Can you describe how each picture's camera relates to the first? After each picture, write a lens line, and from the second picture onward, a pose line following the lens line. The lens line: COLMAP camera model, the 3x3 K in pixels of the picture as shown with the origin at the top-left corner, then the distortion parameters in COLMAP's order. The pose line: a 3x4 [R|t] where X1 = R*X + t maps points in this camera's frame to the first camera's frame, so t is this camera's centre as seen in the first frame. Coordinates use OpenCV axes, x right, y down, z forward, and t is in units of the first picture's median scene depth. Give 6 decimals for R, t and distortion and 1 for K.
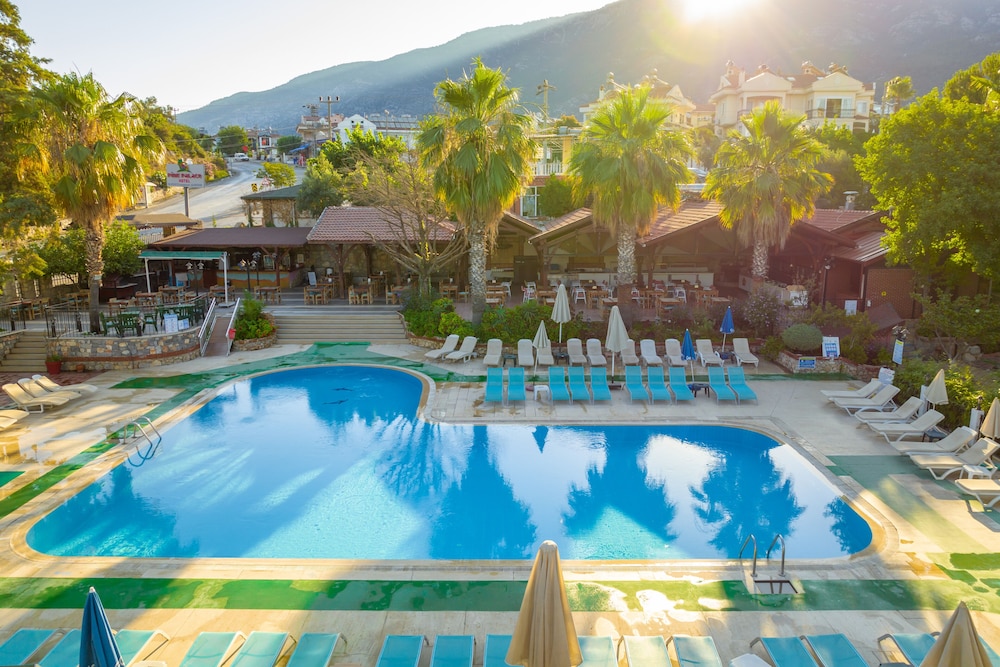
lens RADIAL K [[700.8, 0, 503.7], [0, 700.8, 331.7], [0, 0, 1]] dist [-0.027643, 0.015352]
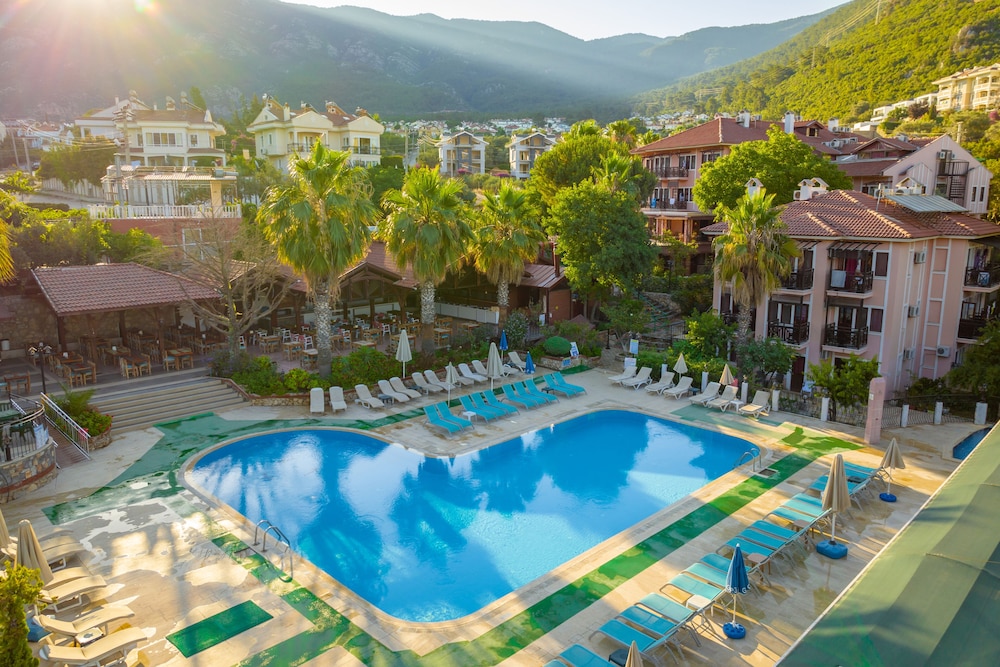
lens RADIAL K [[700.8, 0, 498.7], [0, 700.8, 331.3], [0, 0, 1]] dist [-0.027643, 0.015352]
pose [[0.707391, -0.127296, 0.695265, -0.655835], [0.131286, 0.990195, 0.047719, -0.103876], [-0.694522, 0.057523, 0.717168, 0.025730]]
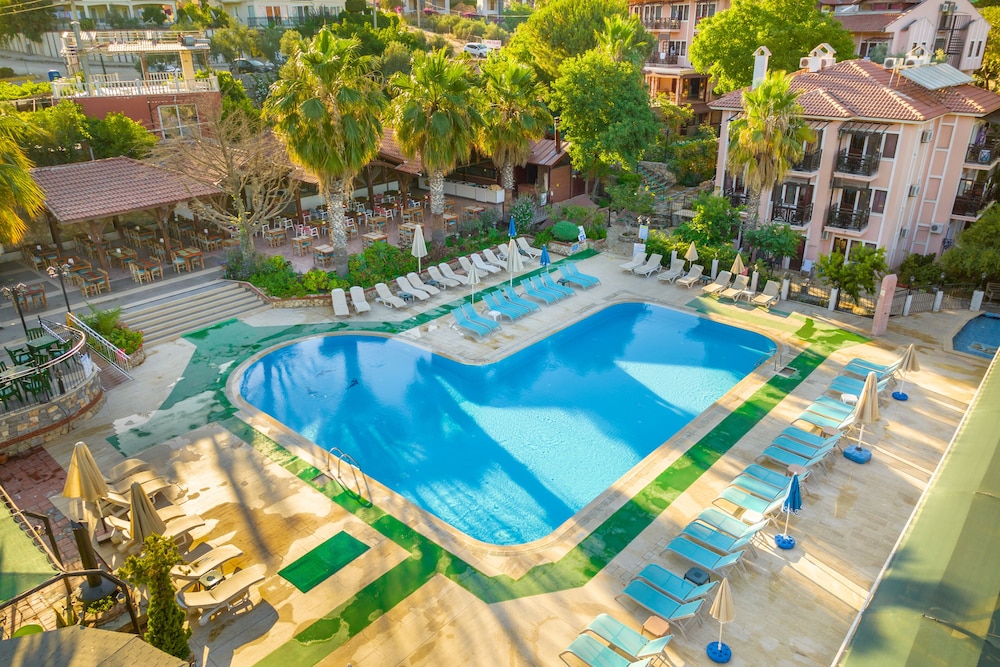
lens RADIAL K [[700.8, 0, 498.8], [0, 700.8, 330.1], [0, 0, 1]] dist [-0.027643, 0.015352]
pose [[0.663754, -0.299471, 0.685381, -0.713843], [0.147171, 0.950724, 0.272883, -0.207848], [-0.733329, -0.080259, 0.675120, 0.085755]]
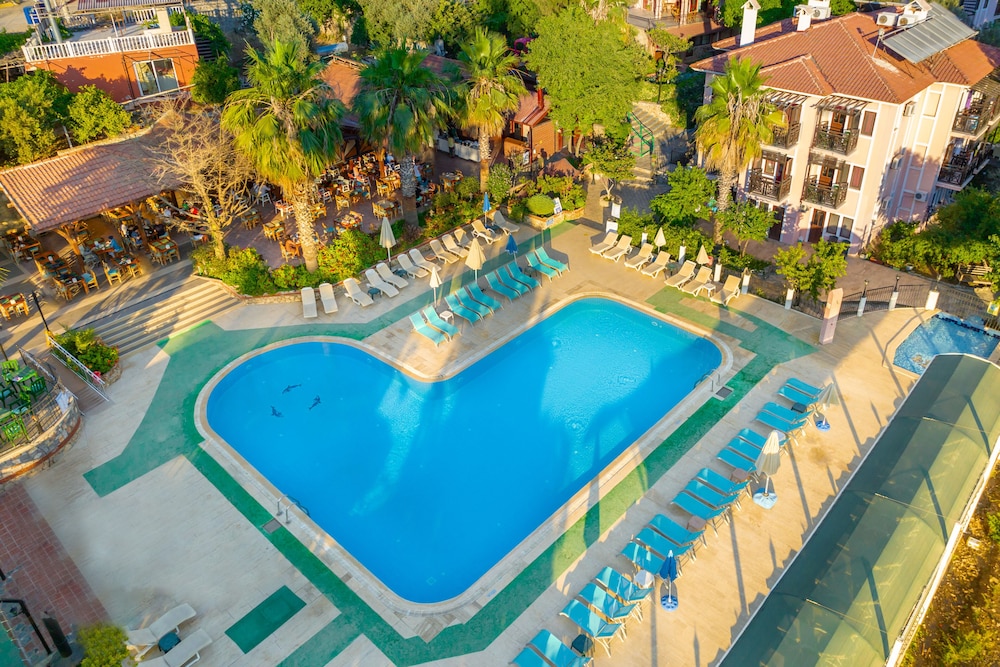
lens RADIAL K [[732.4, 0, 514.8], [0, 732.4, 288.3], [0, 0, 1]] dist [-0.034062, 0.015506]
pose [[0.677052, -0.384904, 0.627256, -0.617646], [0.160249, 0.908979, 0.384808, -0.416543], [-0.718277, -0.160018, 0.677106, -0.029512]]
